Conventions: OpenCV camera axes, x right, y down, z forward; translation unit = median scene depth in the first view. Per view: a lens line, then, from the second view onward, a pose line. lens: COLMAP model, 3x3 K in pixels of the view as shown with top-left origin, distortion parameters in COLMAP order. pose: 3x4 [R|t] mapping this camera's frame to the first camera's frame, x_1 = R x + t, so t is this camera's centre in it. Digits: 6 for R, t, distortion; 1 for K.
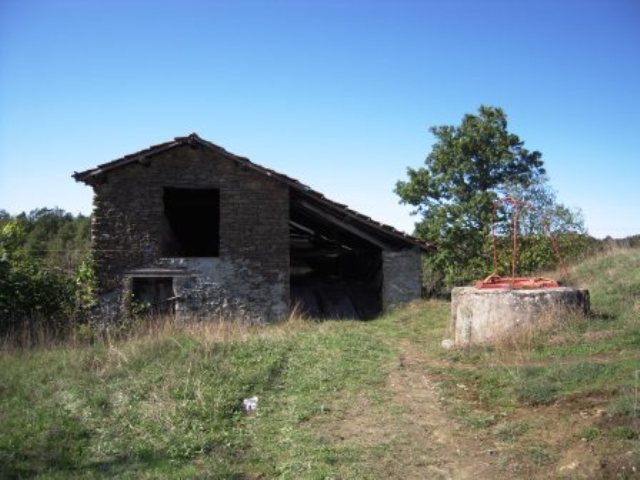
lens RADIAL K [[531.4, 0, 320.0], [0, 531.4, 240.0], [0, 0, 1]] dist [-0.123520, 0.069857]
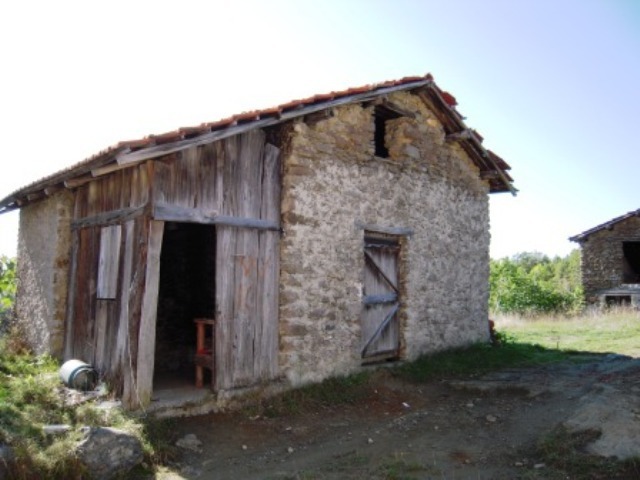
lens RADIAL K [[531.4, 0, 320.0], [0, 531.4, 240.0], [0, 0, 1]] dist [-0.123520, 0.069857]
pose [[0.656290, -0.067587, -0.751475, 0.299876], [0.008427, 0.996574, -0.082271, 0.020569], [0.754462, 0.047661, 0.654611, -0.800219]]
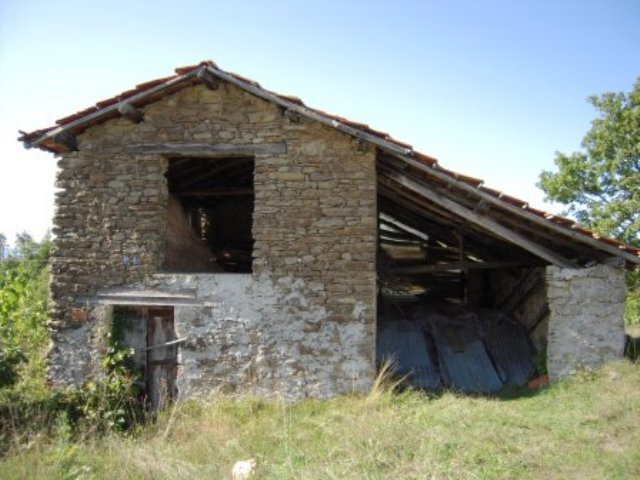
lens RADIAL K [[531.4, 0, 320.0], [0, 531.4, 240.0], [0, 0, 1]] dist [-0.123520, 0.069857]
pose [[0.974273, 0.002873, -0.225352, 0.011491], [-0.007303, 0.999796, -0.018824, 0.006042], [0.225252, 0.019985, 0.974095, 0.458879]]
